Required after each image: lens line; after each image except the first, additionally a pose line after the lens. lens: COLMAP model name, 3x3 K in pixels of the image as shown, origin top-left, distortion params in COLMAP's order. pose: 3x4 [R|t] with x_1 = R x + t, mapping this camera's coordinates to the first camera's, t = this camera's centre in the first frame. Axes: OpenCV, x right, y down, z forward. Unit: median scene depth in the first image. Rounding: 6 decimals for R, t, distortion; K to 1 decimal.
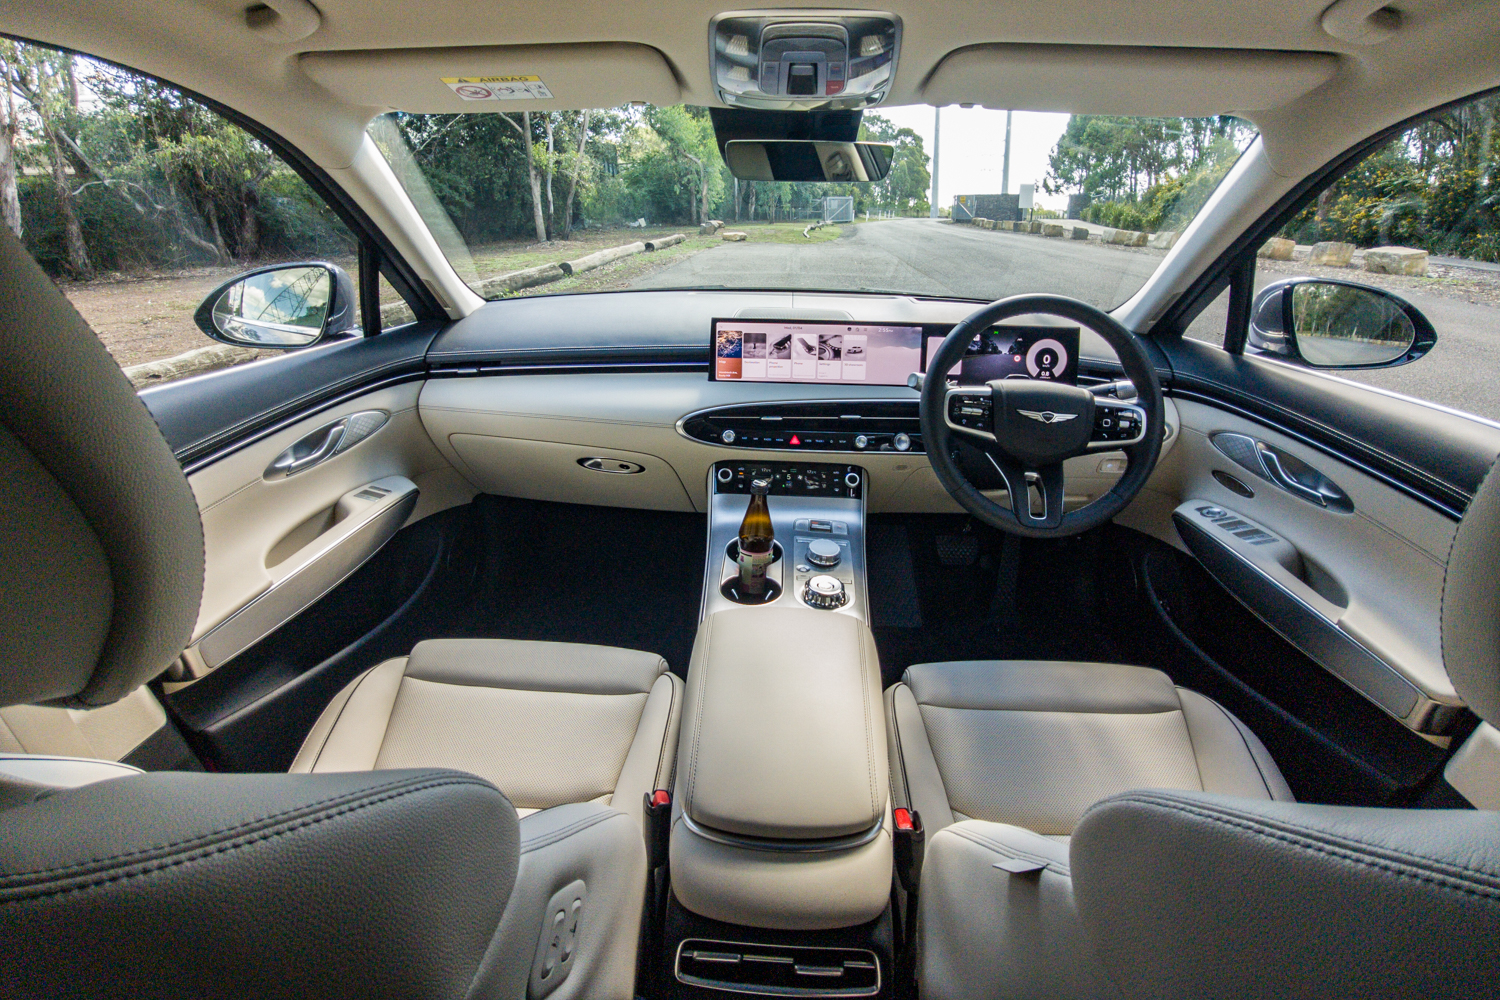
lens RADIAL K [[683.3, 0, 762.7], [0, 683.3, 434.4], [0, 0, 1]] dist [-0.041518, 0.000942]
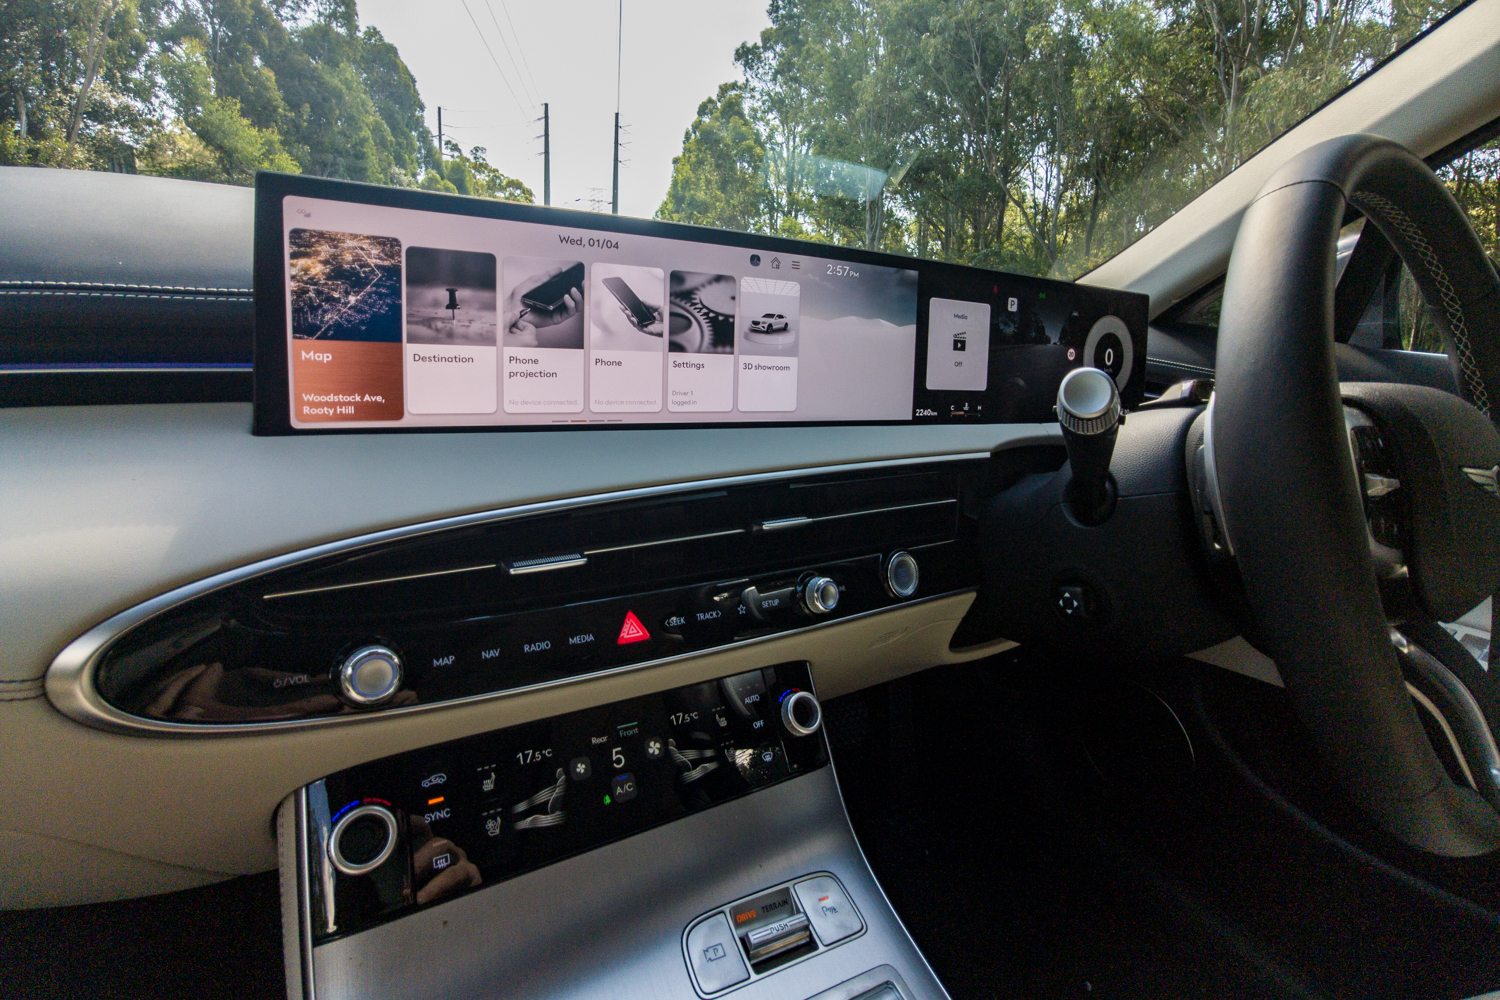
lens RADIAL K [[675.5, 0, 753.4], [0, 675.5, 442.3], [0, 0, 1]] dist [-0.060945, 0.015506]
pose [[0.860557, -0.052333, 0.506658, -0.045627], [0.084491, 0.995594, -0.040673, -0.051592], [-0.502297, 0.077809, 0.861187, 0.718222]]
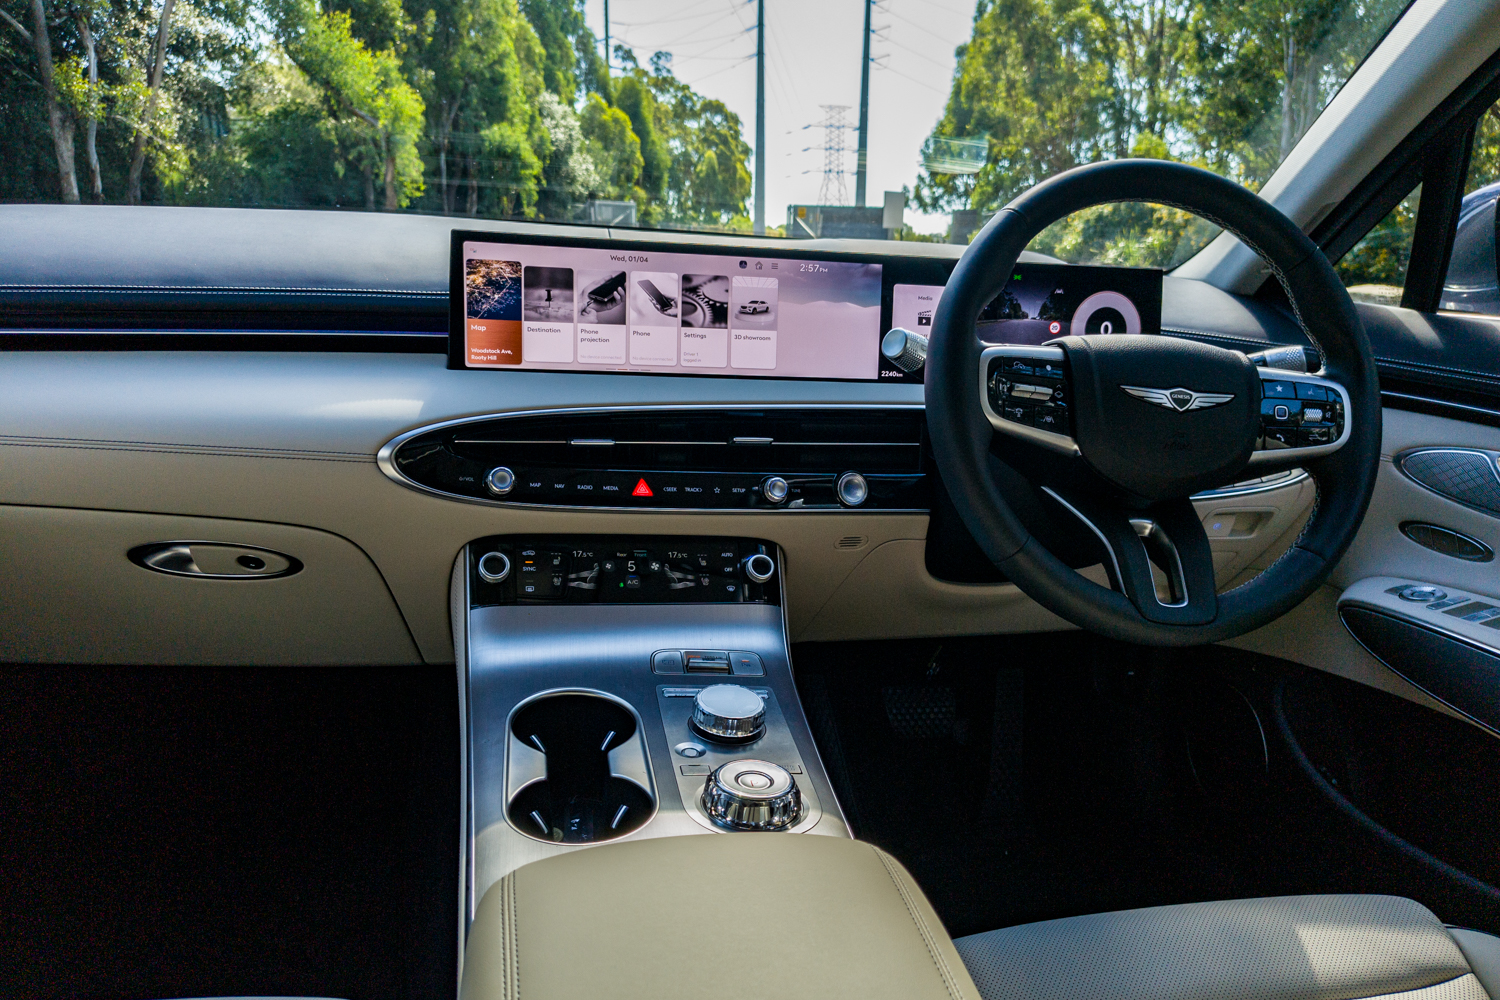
lens RADIAL K [[1068.5, 0, 775.1], [0, 1068.5, 522.8], [0, 0, 1]] dist [0.028308, -0.007585]
pose [[0.967834, -0.028602, 0.249960, -0.050089], [0.040843, 0.998200, -0.043922, 0.068006], [-0.248253, 0.052718, 0.967260, 0.249430]]
